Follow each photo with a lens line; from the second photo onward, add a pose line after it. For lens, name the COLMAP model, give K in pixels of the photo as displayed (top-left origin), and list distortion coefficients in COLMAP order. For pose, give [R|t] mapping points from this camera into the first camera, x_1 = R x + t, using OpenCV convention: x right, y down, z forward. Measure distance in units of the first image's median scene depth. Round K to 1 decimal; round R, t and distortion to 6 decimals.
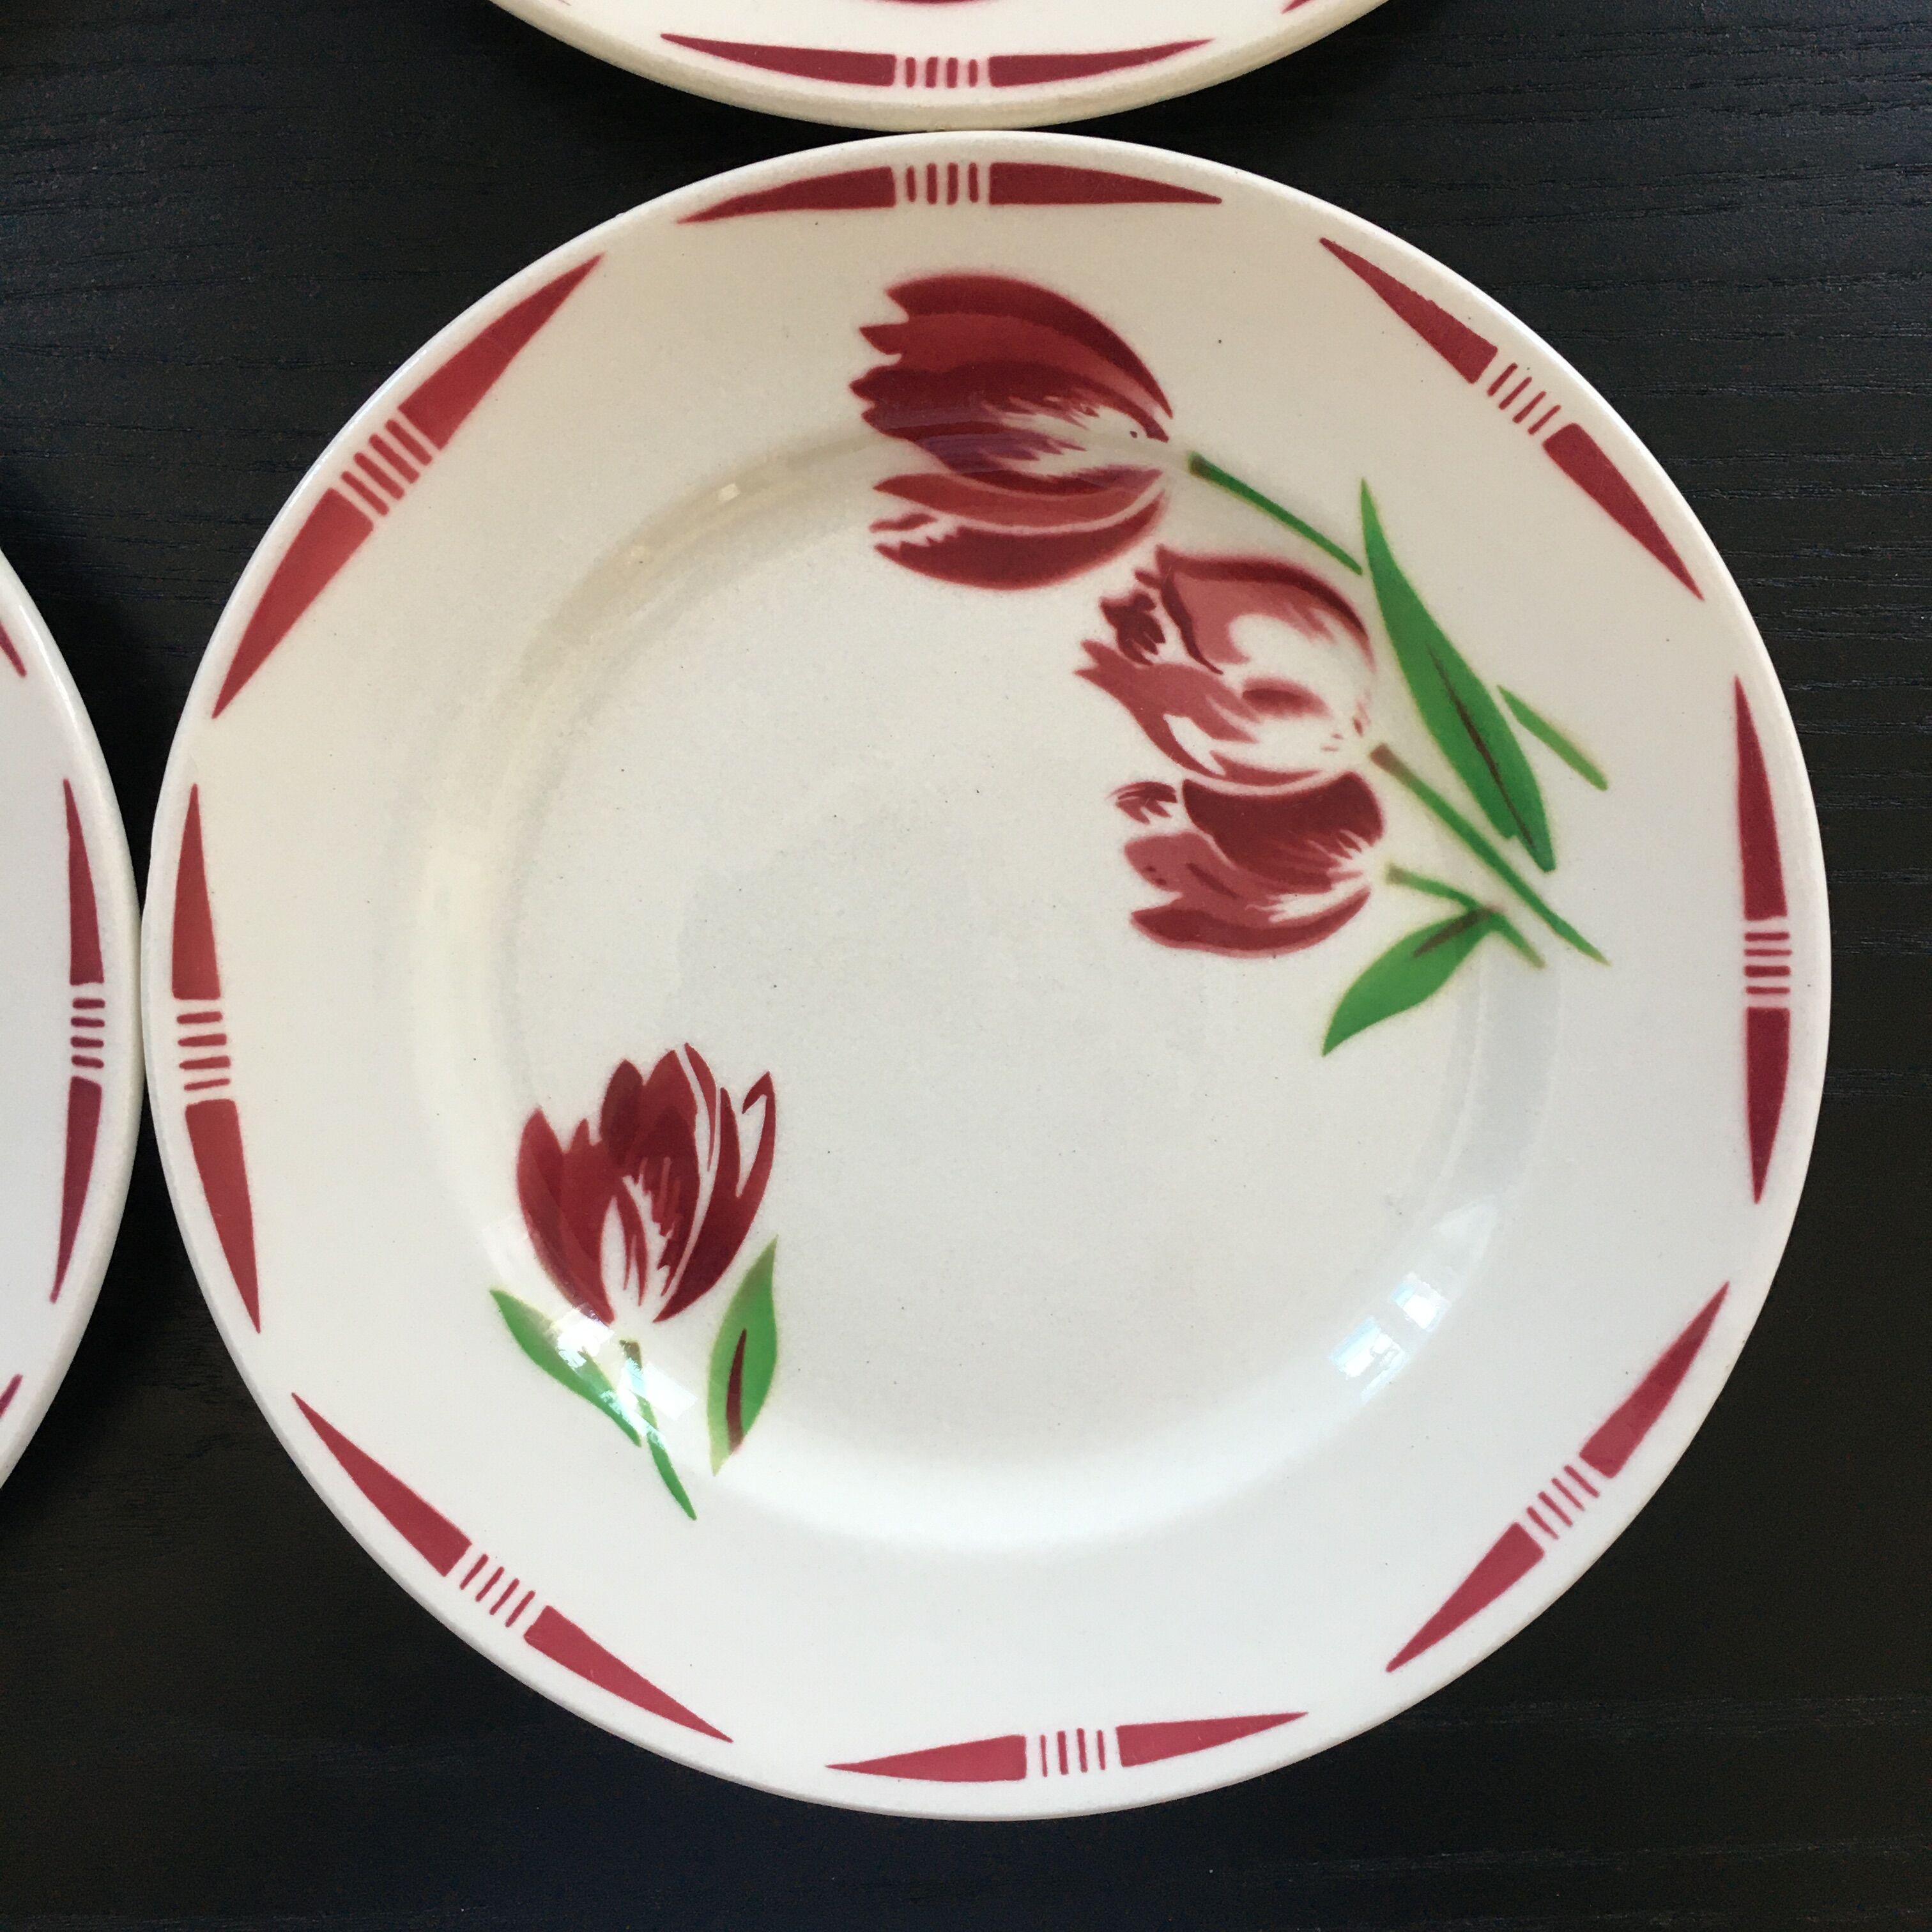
lens RADIAL K [[2256.5, 0, 976.5], [0, 2256.5, 972.4], [0, 0, 1]] dist [0.055682, 0.000251]
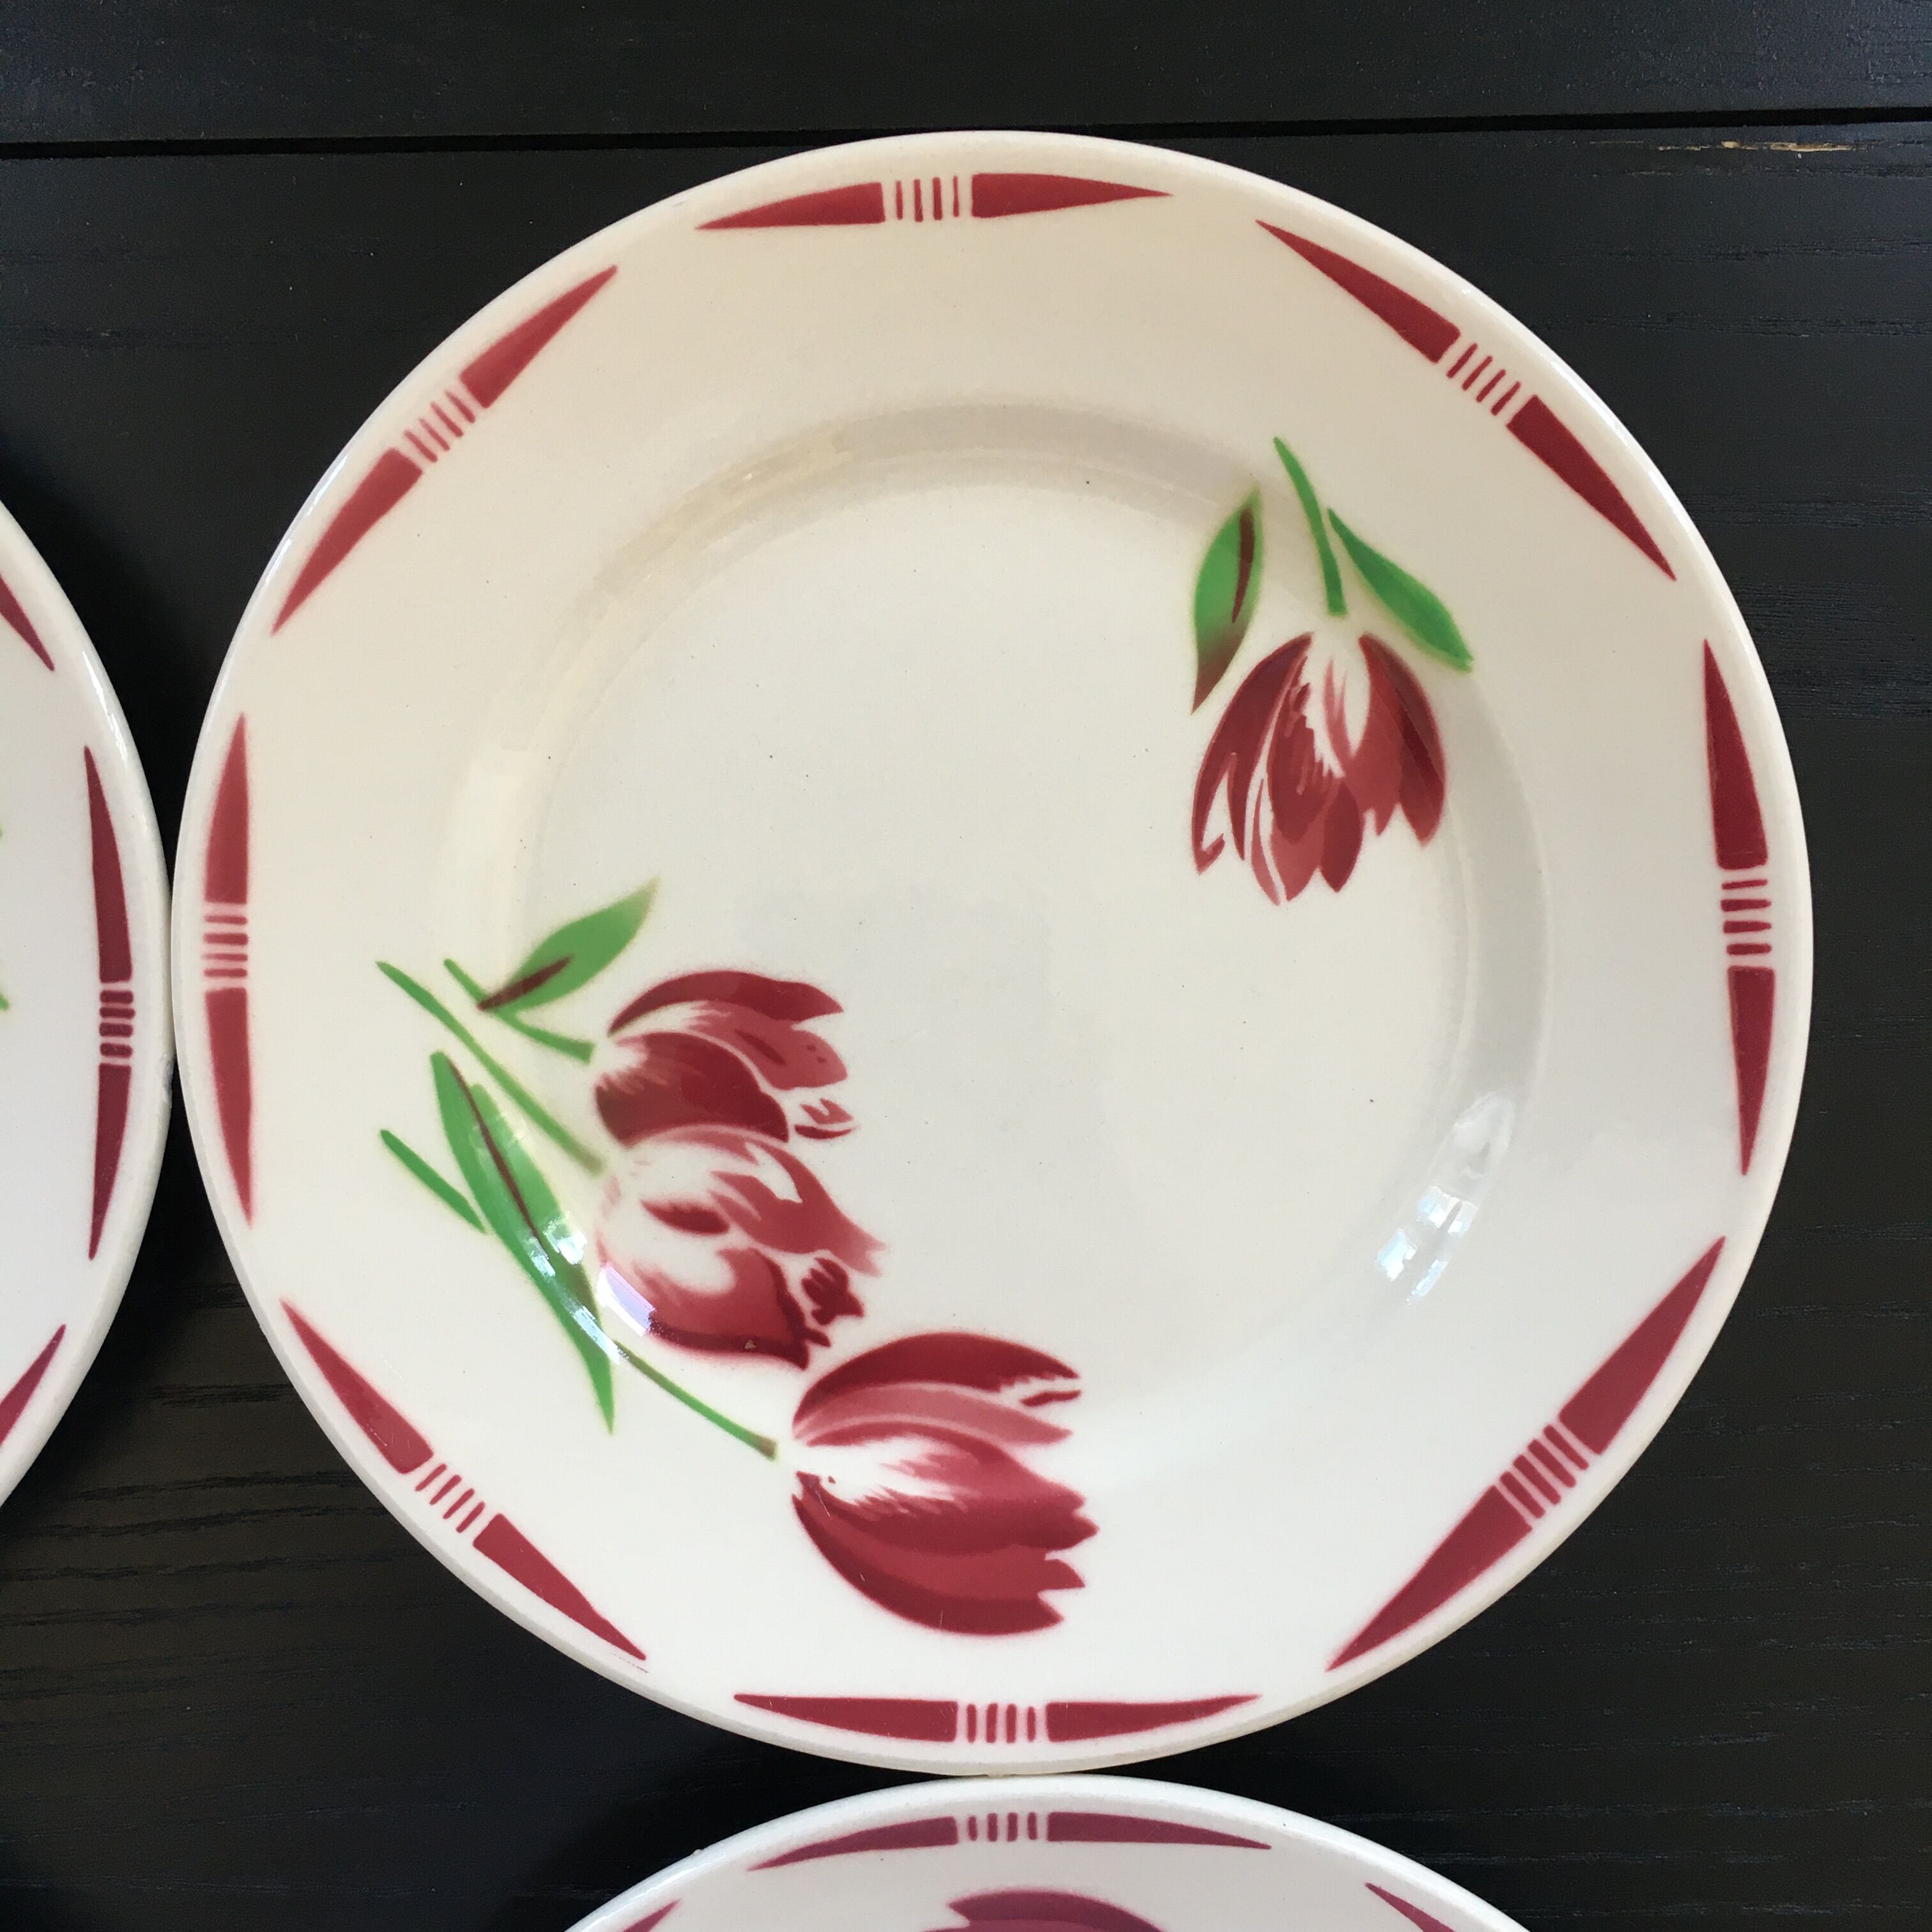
lens RADIAL K [[2256.5, 0, 976.5], [0, 2256.5, 972.4], [0, 0, 1]] dist [0.055682, 0.000251]
pose [[0.999923, -0.006214, -0.010711, -0.012988], [0.006051, 0.999867, -0.015149, -0.702725], [0.010803, 0.015083, 0.999828, -0.050652]]
